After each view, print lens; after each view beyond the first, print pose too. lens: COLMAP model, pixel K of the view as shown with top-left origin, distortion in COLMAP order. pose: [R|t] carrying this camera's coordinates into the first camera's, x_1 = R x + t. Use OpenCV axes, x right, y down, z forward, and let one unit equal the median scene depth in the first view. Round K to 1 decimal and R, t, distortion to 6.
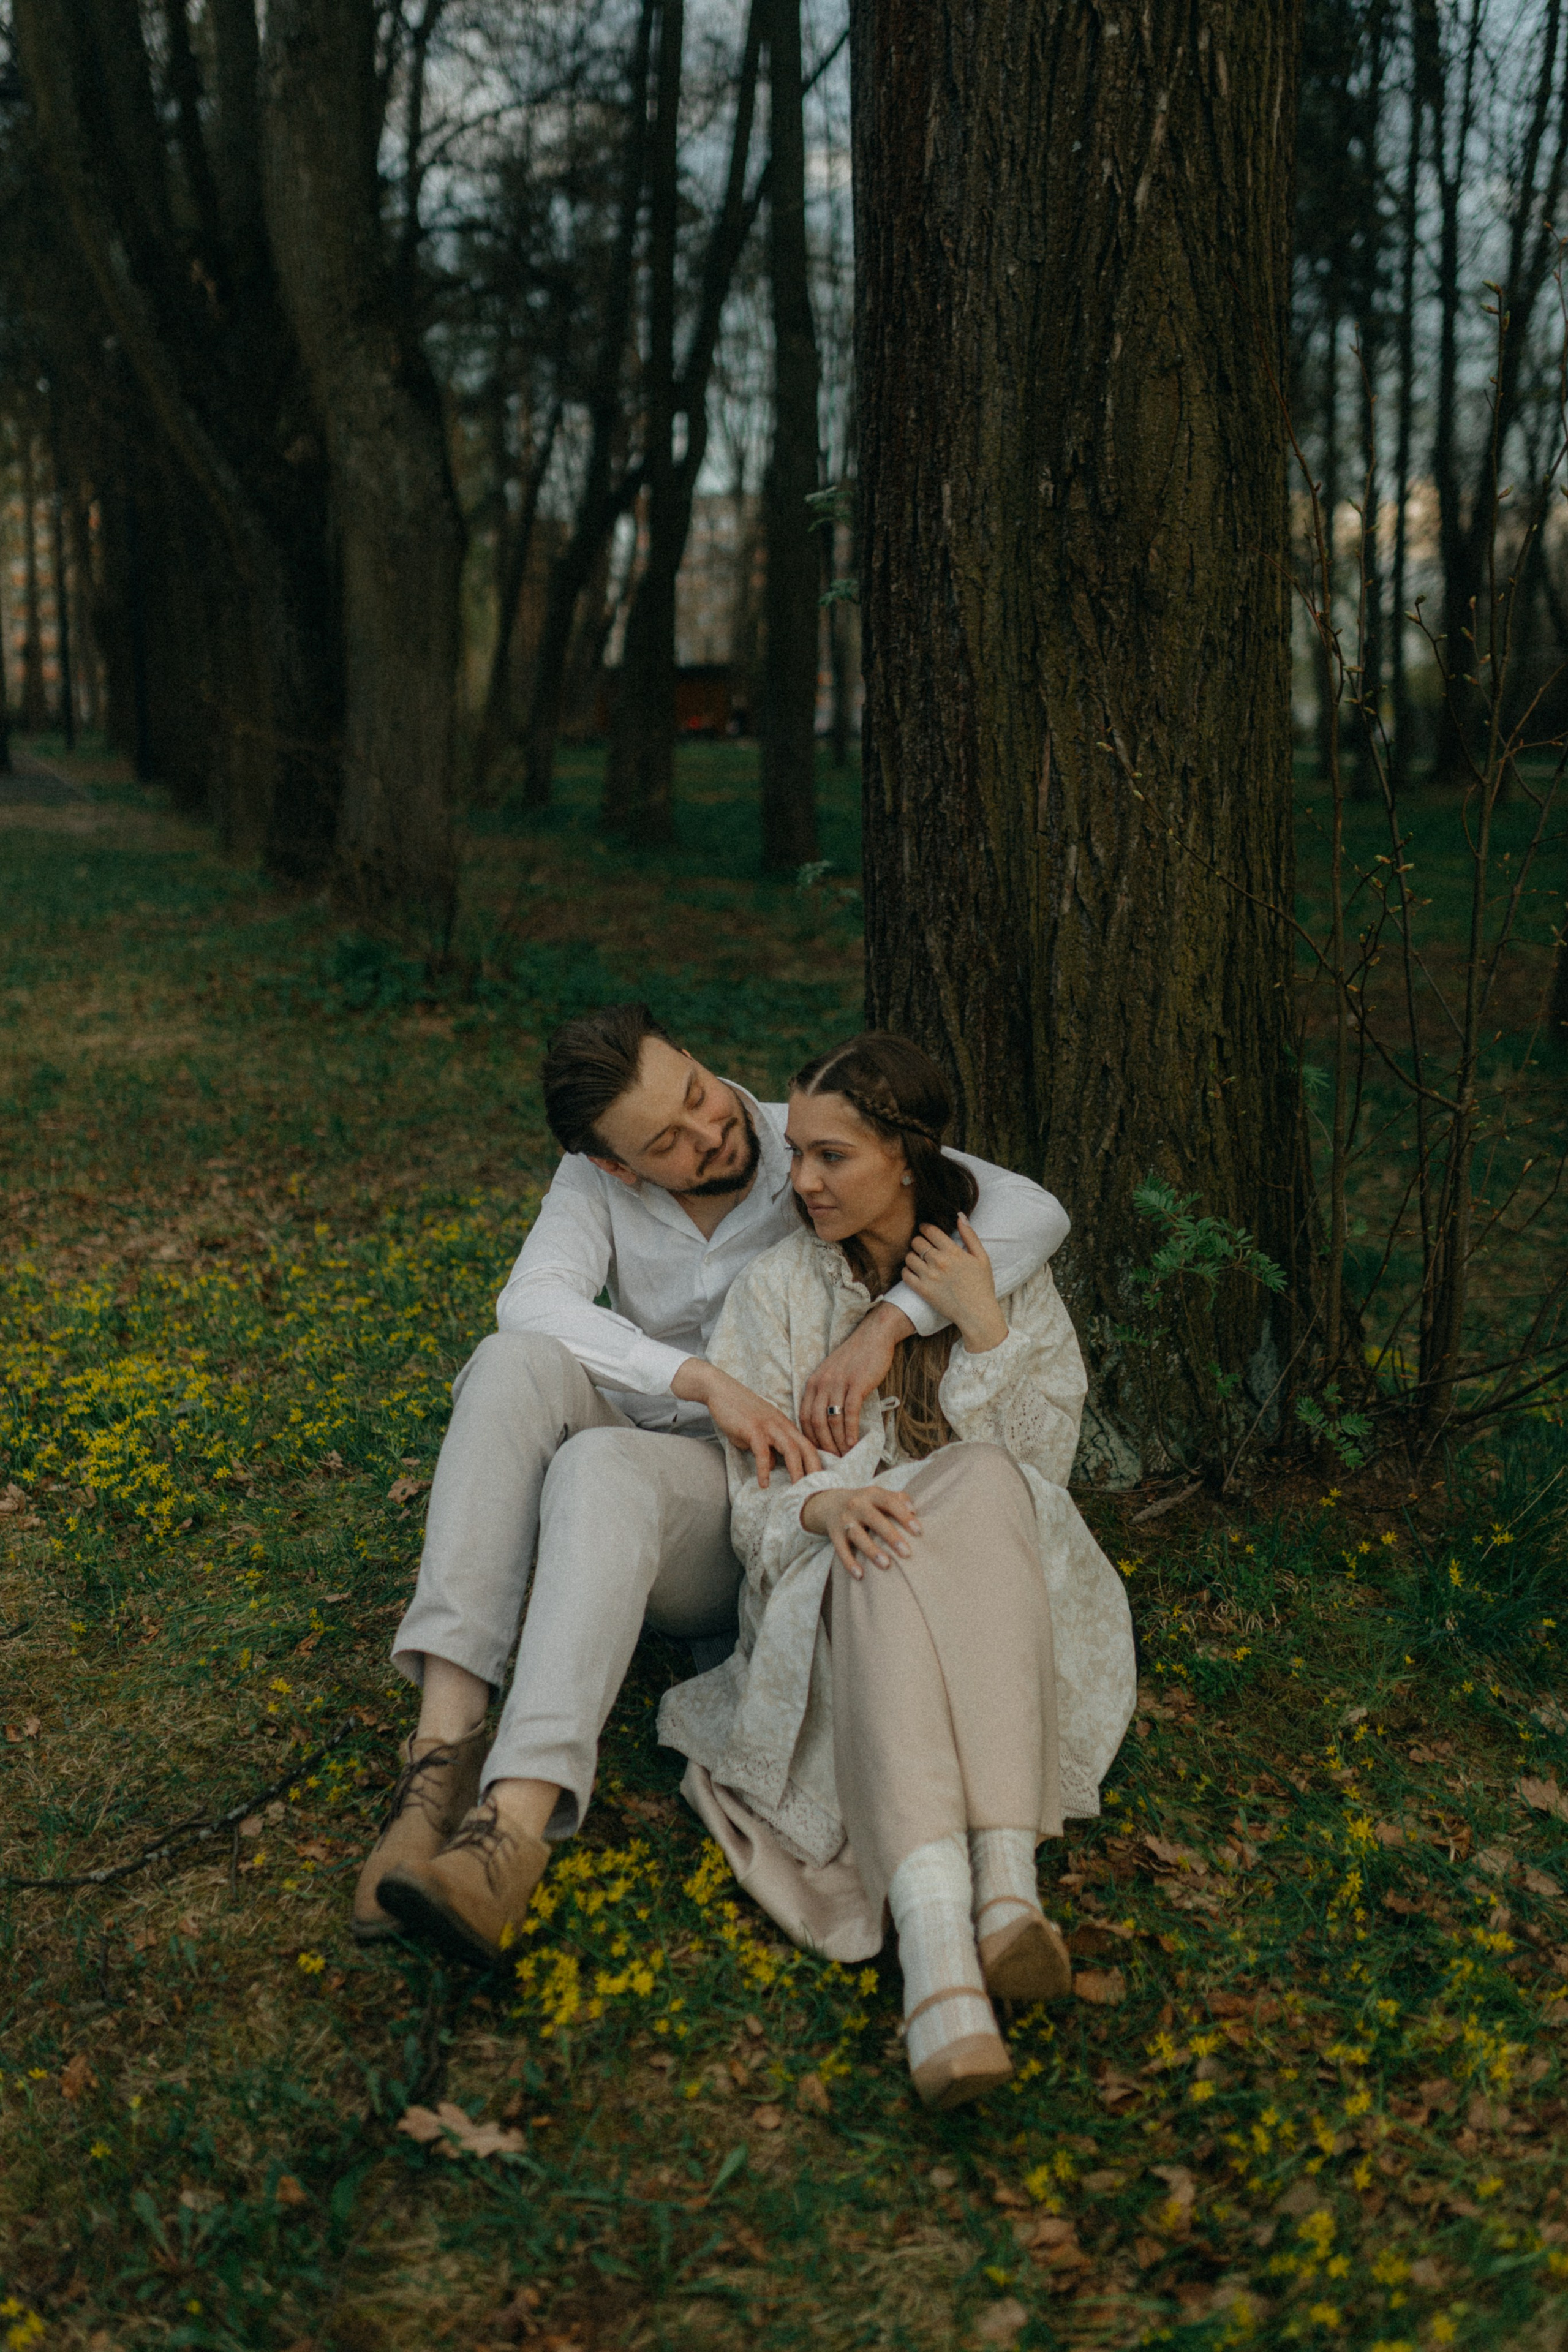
lens RADIAL K [[2358.1, 0, 775.1], [0, 2358.1, 1147.5], [0, 0, 1]] dist [-0.001947, 0.013910]
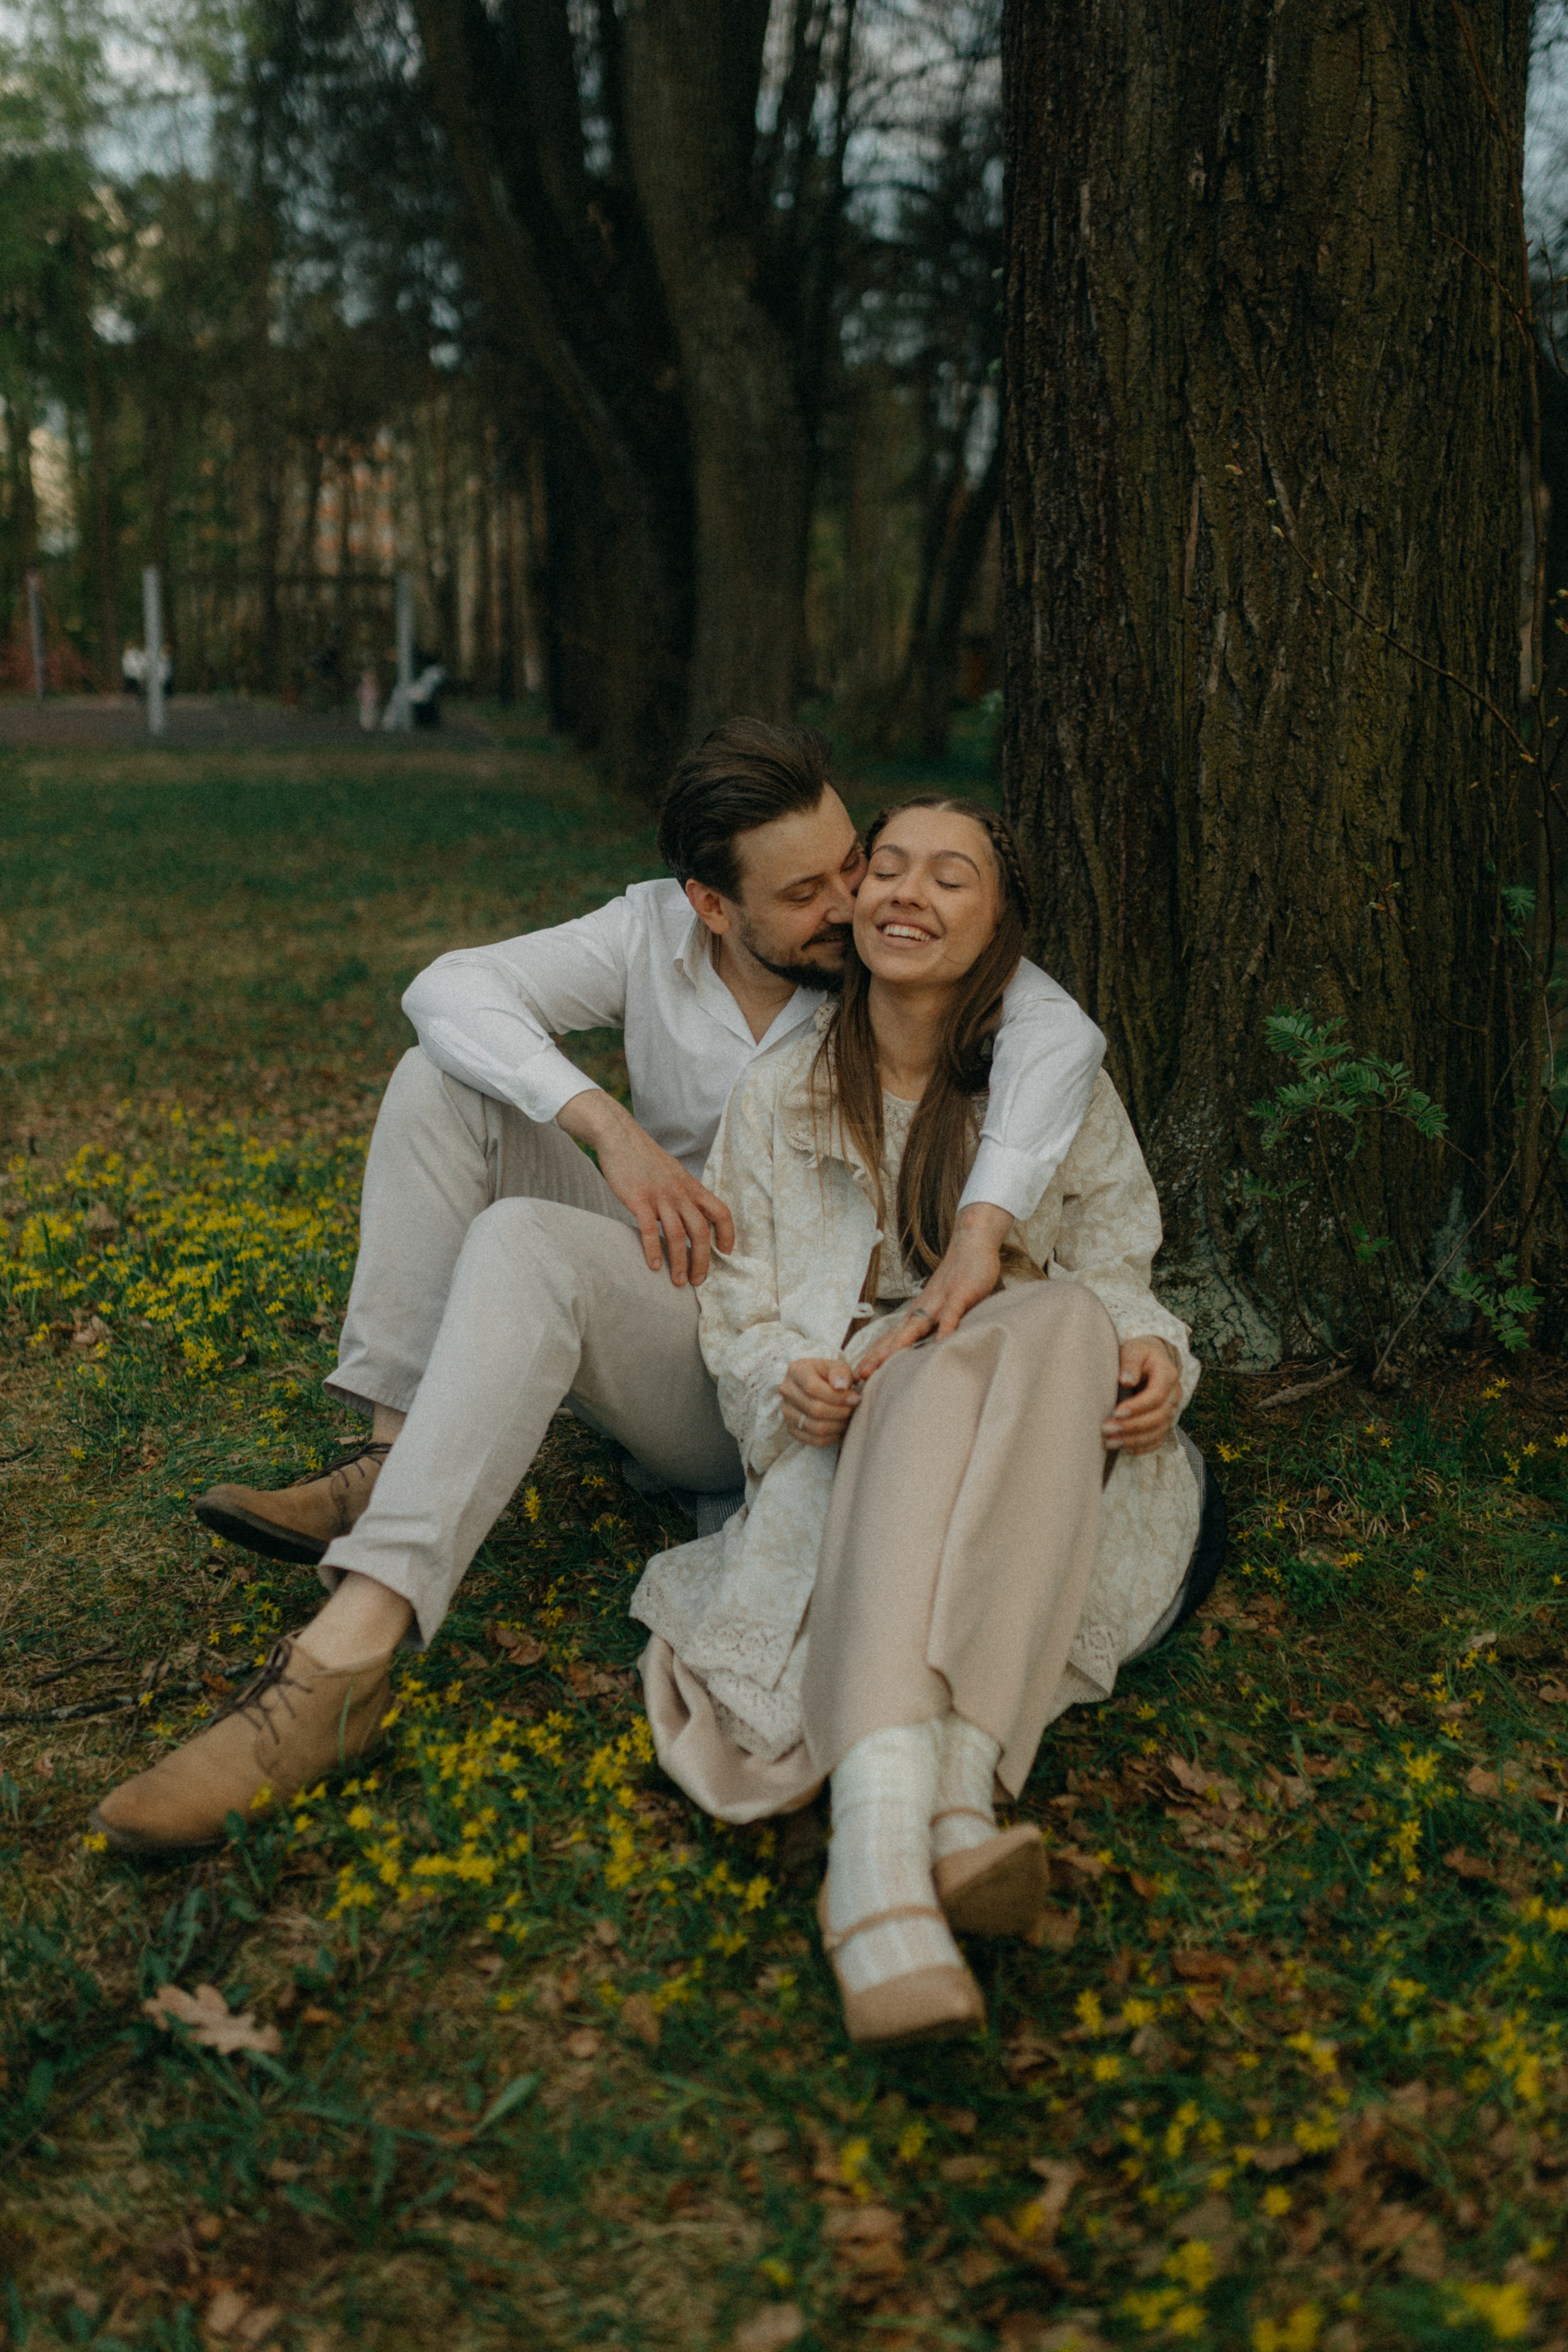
lens RADIAL K [[2280.0, 0, 783.6], [0, 2280.0, 1185.6], [0, 0, 1]] dist [-0.000051, 0.011135]
pose [[0.982536, 0.036049, -0.182545, 0.131364], [-0.030805, 0.999029, 0.031484, 0.058434], [0.183503, -0.025311, 0.982693, 0.162875]]
